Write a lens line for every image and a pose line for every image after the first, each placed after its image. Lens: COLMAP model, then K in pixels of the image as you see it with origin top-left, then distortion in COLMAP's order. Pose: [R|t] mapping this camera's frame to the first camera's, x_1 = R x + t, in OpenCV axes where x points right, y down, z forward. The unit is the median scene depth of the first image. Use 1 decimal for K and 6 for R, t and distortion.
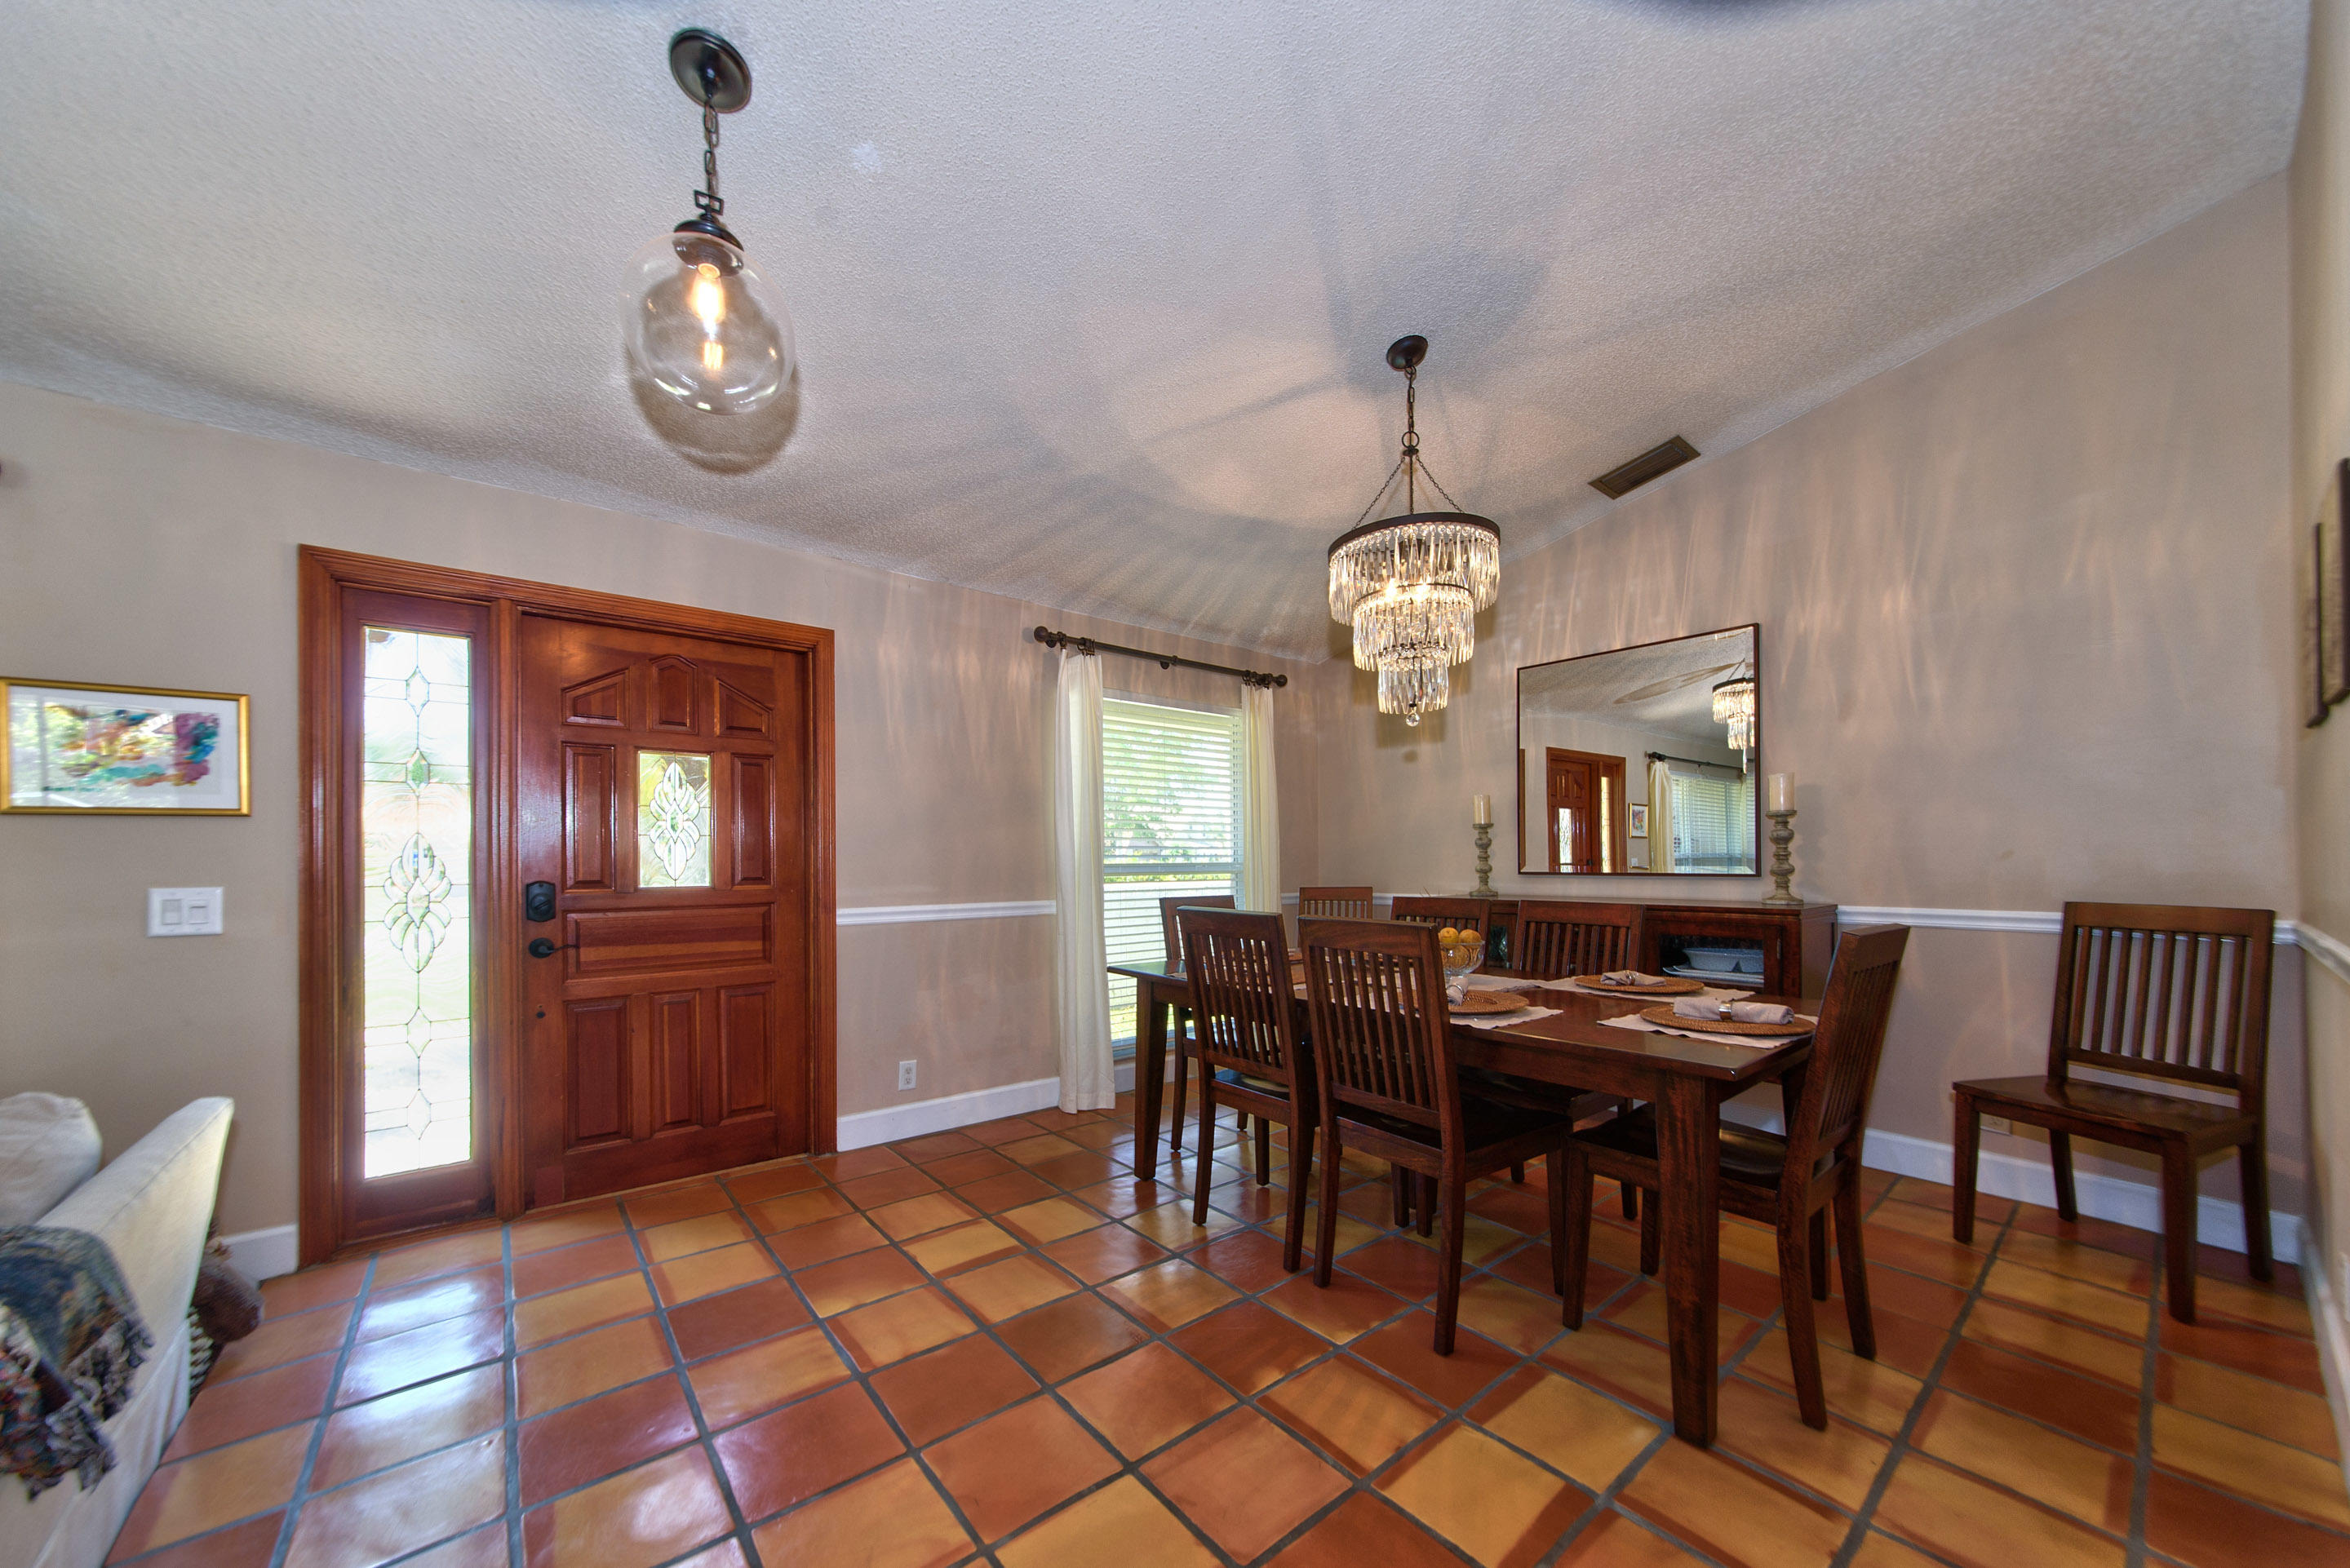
lens RADIAL K [[834.7, 0, 1182.0], [0, 834.7, 859.4], [0, 0, 1]] dist [0.006232, -0.000056]
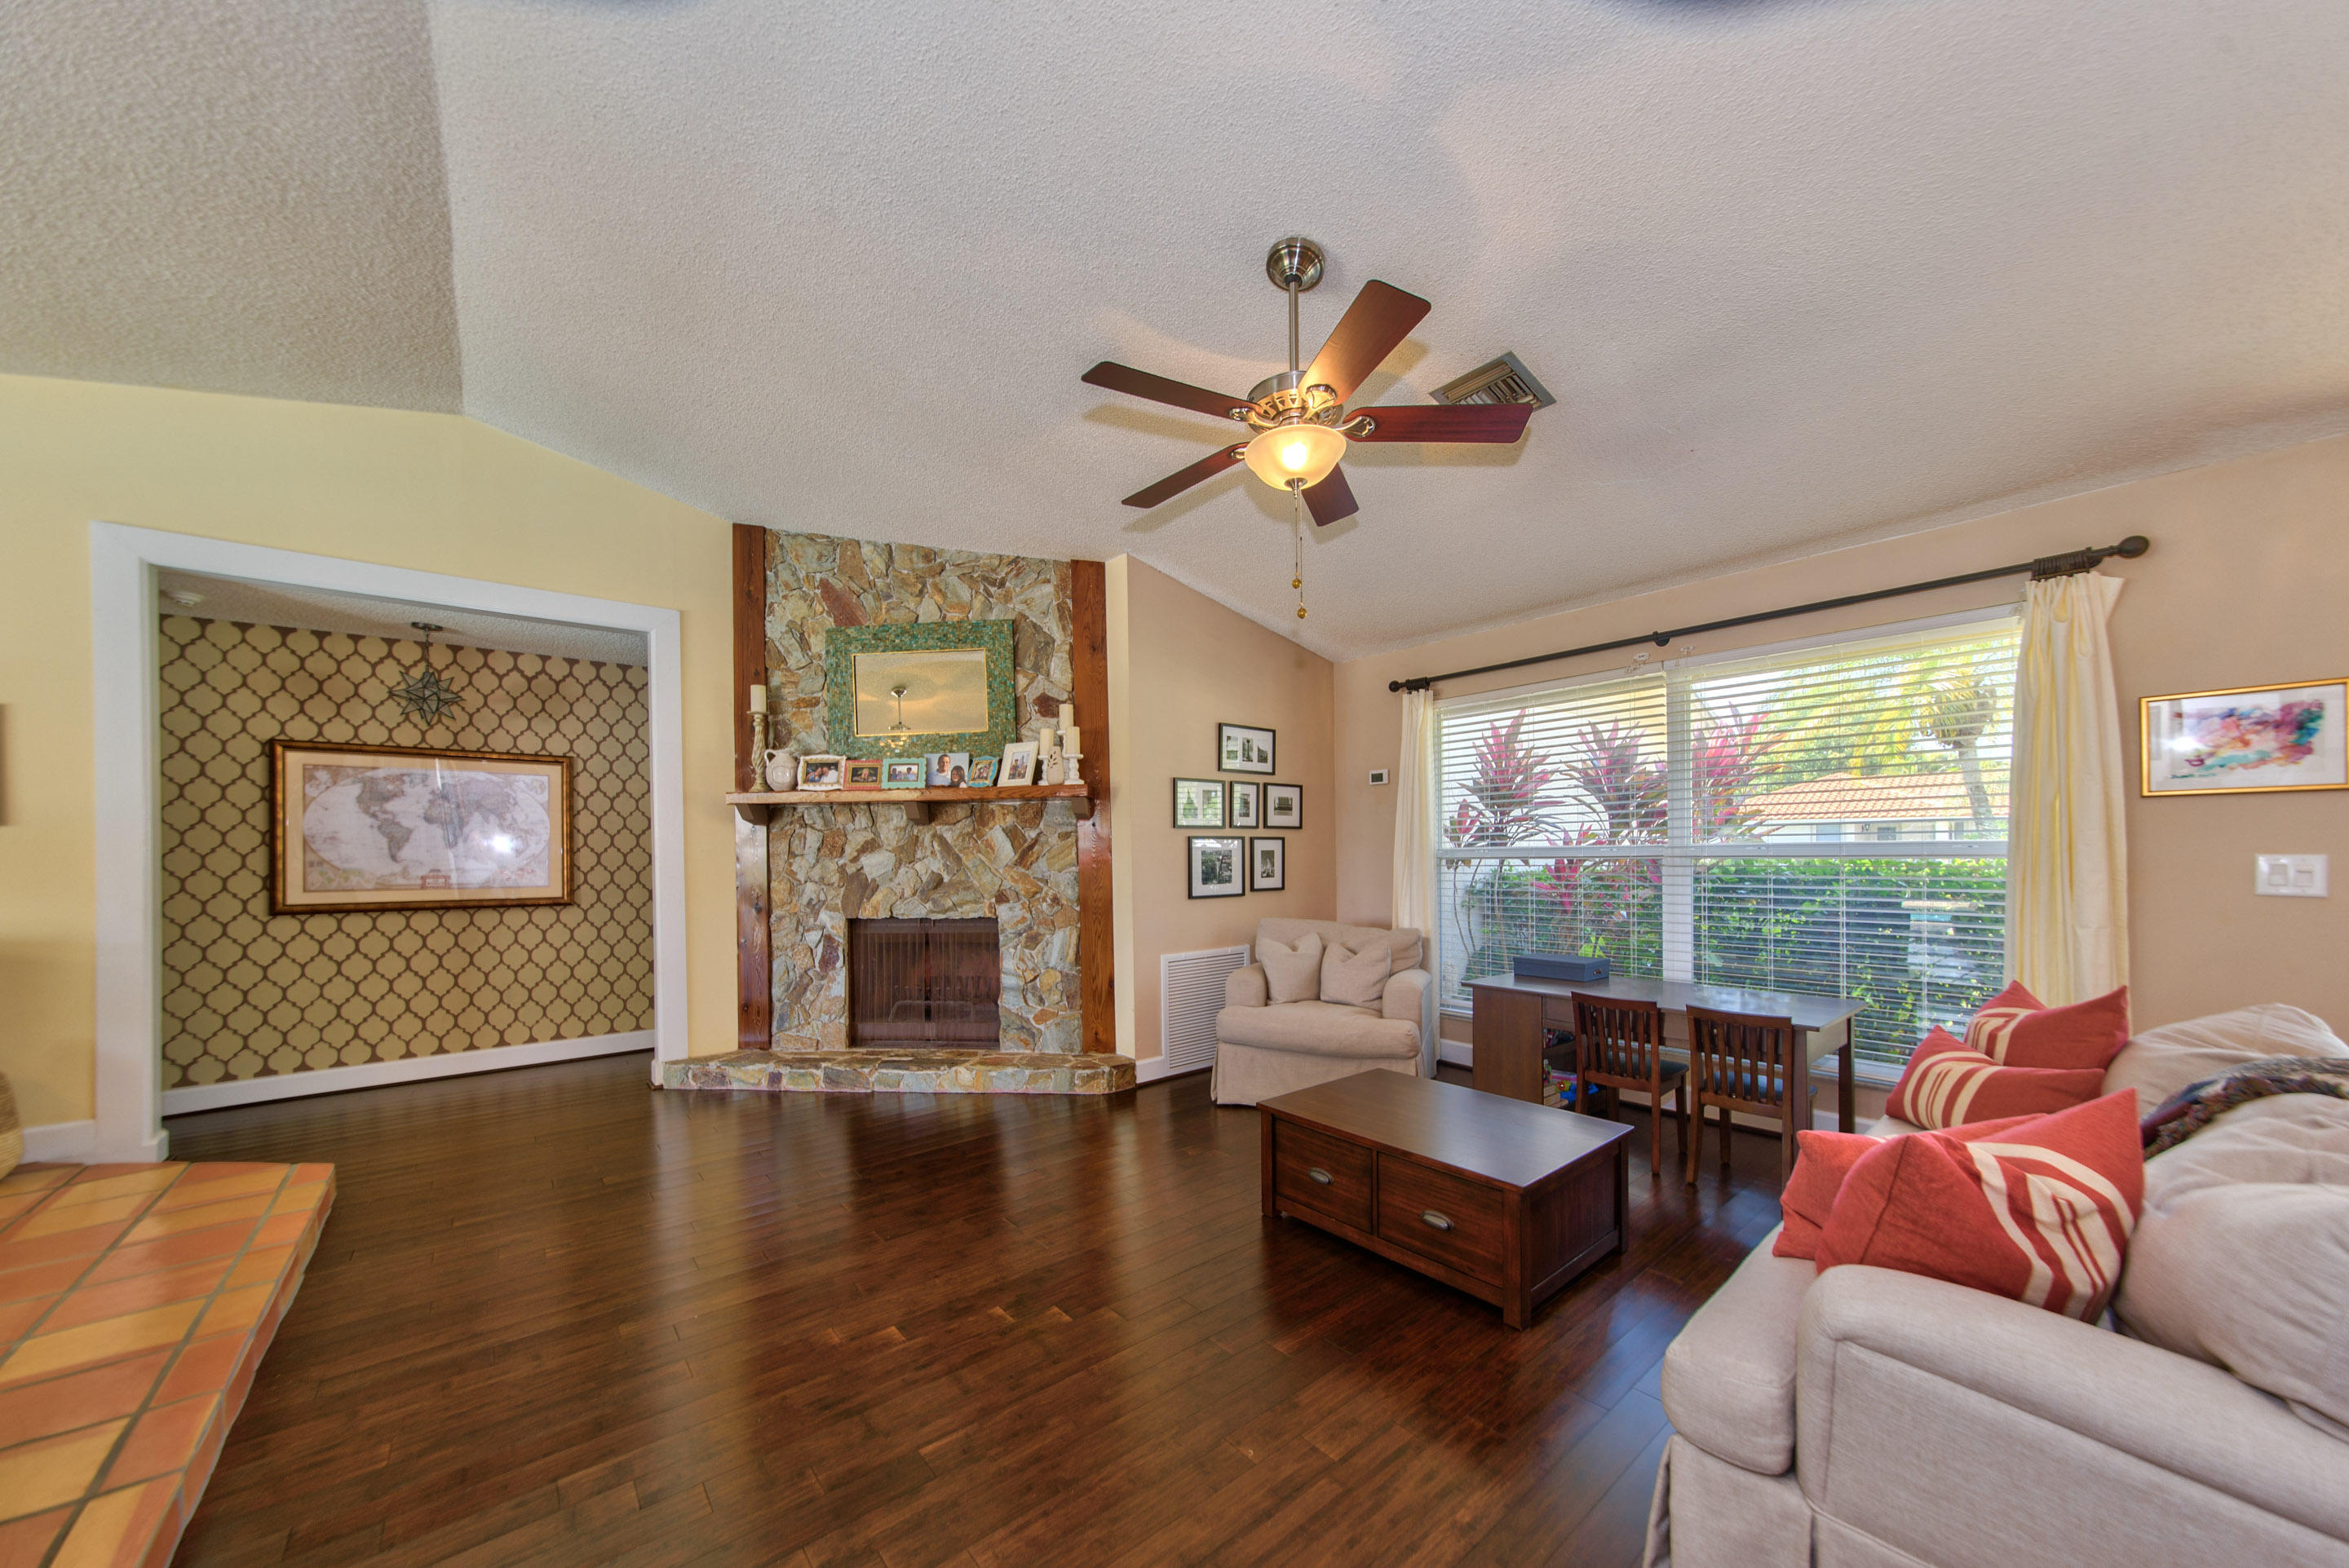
lens RADIAL K [[834.3, 0, 1181.5], [0, 834.3, 859.3], [0, 0, 1]] dist [0.006232, -0.000056]
pose [[0.009924, 0.014951, -0.999839, -0.031668], [0.014129, 0.999786, 0.015091, 0.000593], [0.999851, -0.014277, 0.009711, -0.360586]]
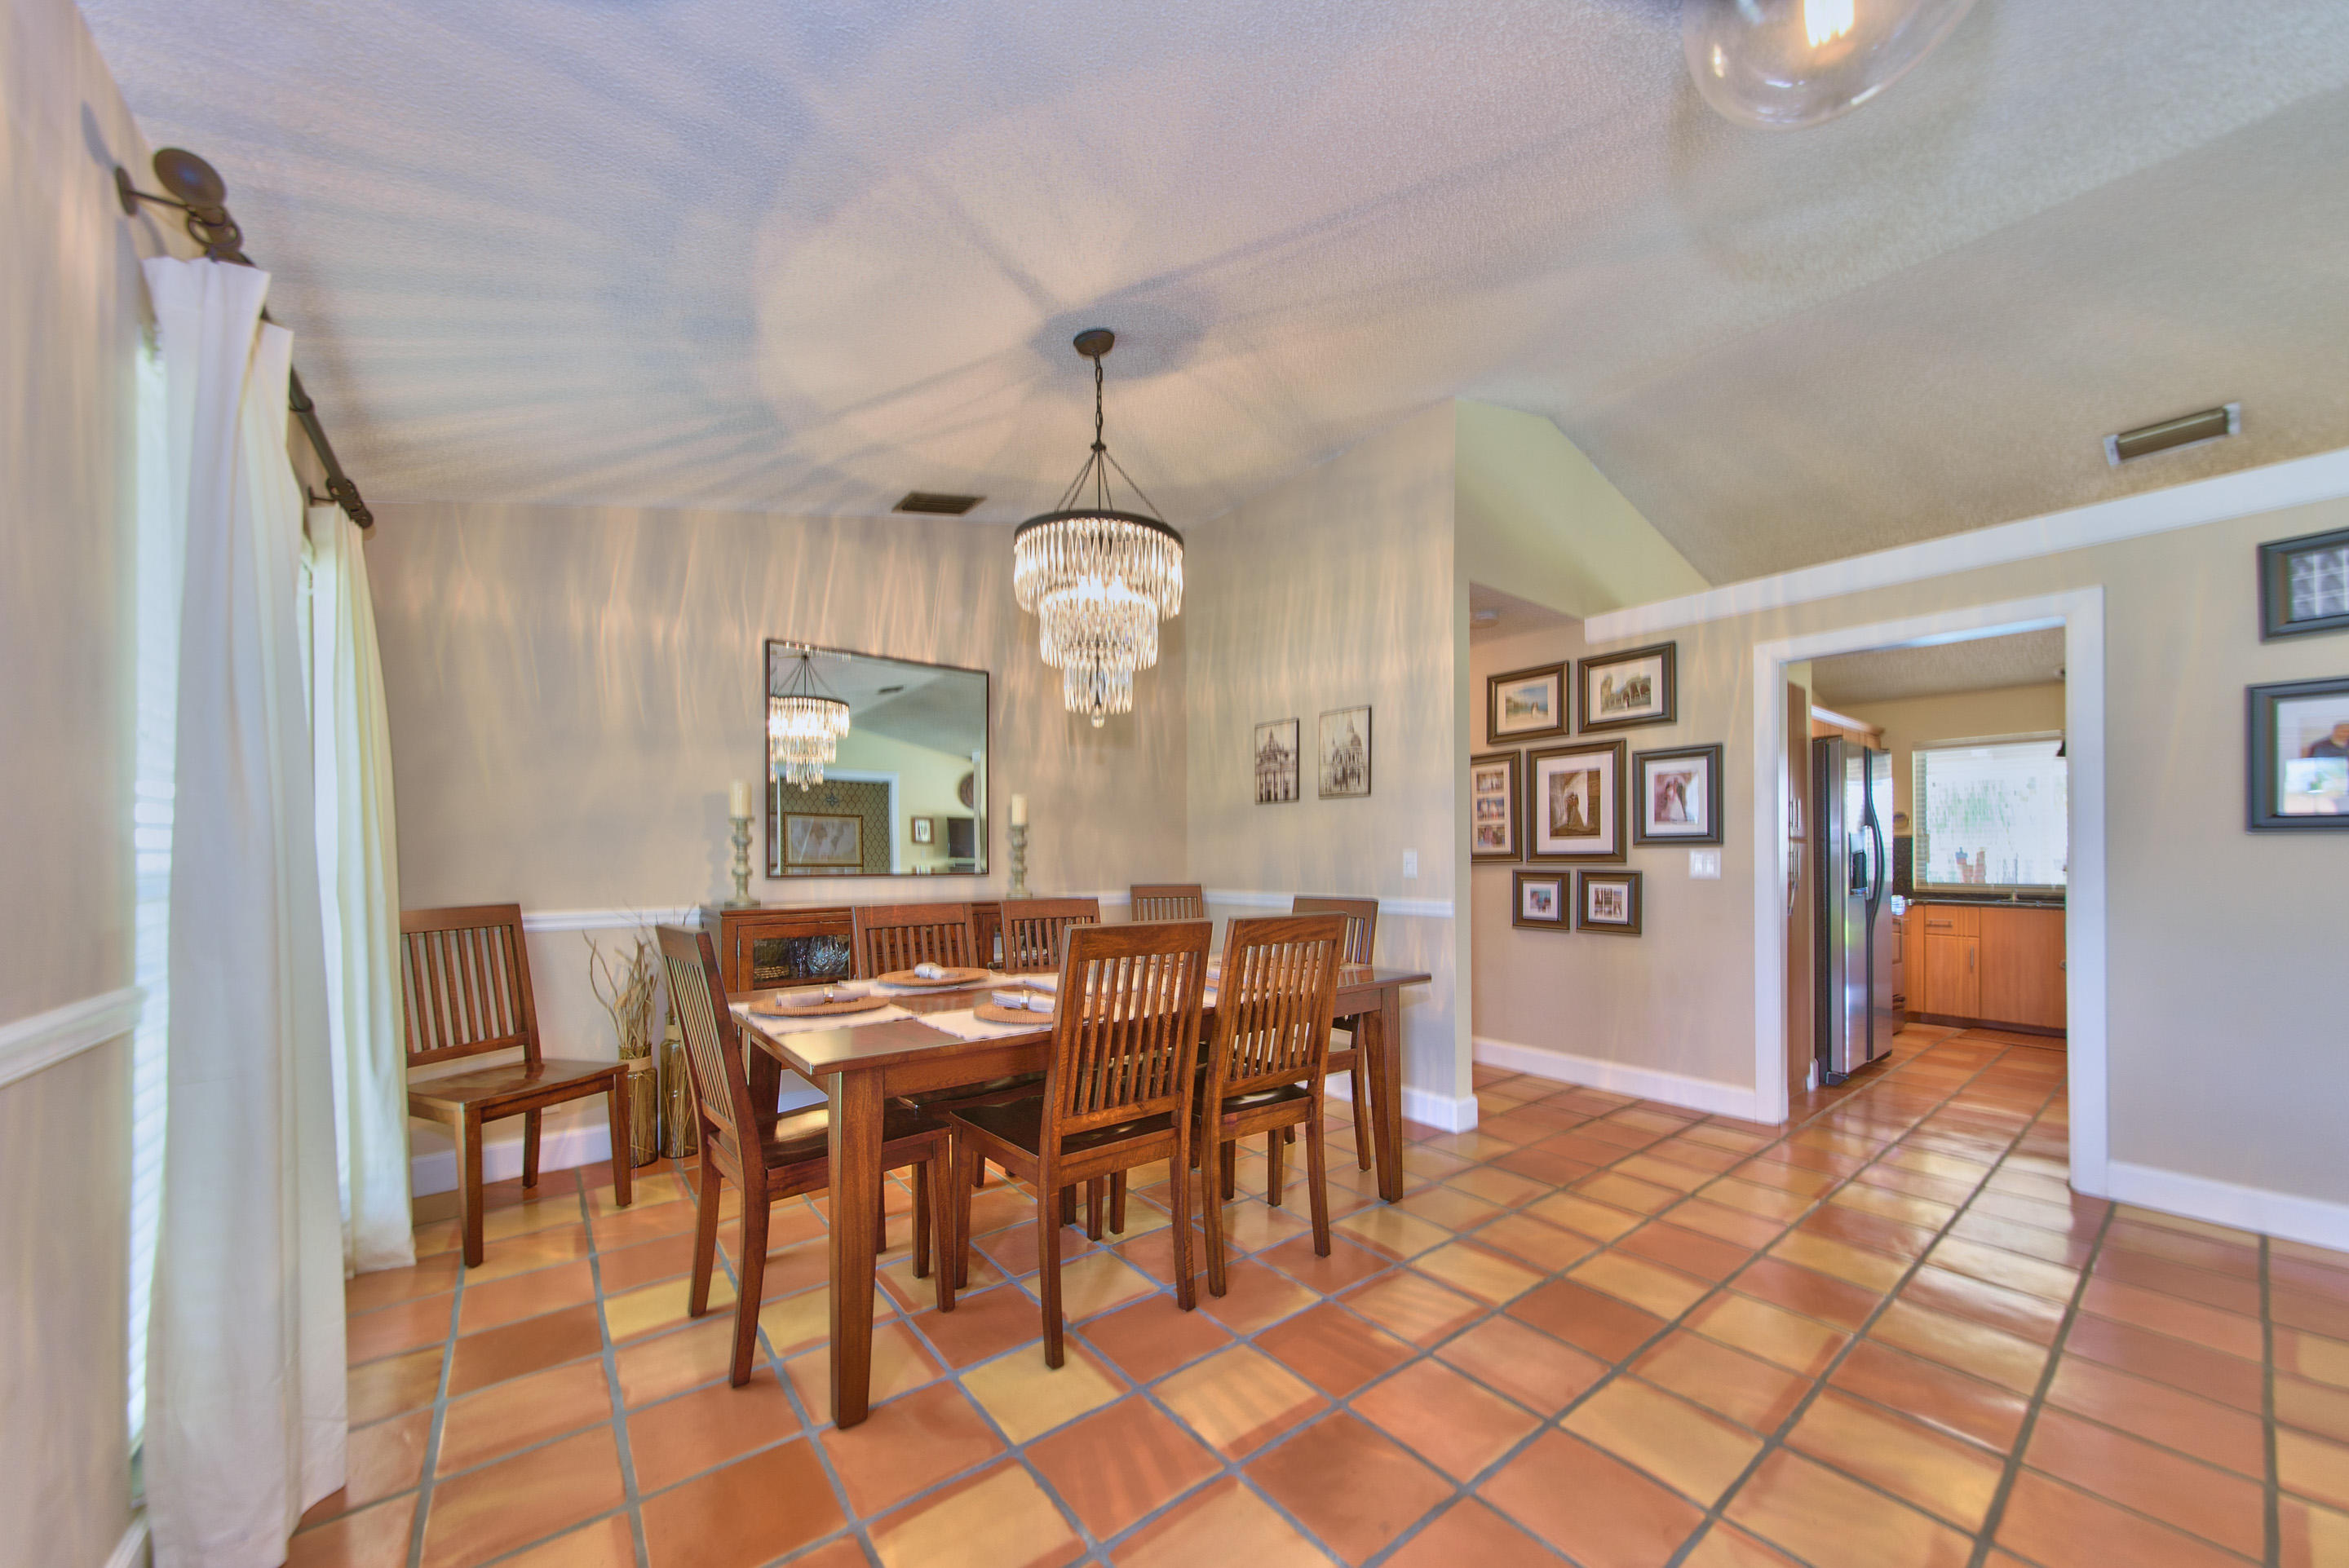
lens RADIAL K [[834.3, 0, 1181.5], [0, 834.3, 859.3], [0, 0, 1]] dist [0.006232, -0.000056]
pose [[0.041309, 0.003909, 0.999139, -0.539569], [0.007257, 0.999965, -0.004212, 0.002865], [-0.999120, 0.007425, 0.041279, 0.664978]]
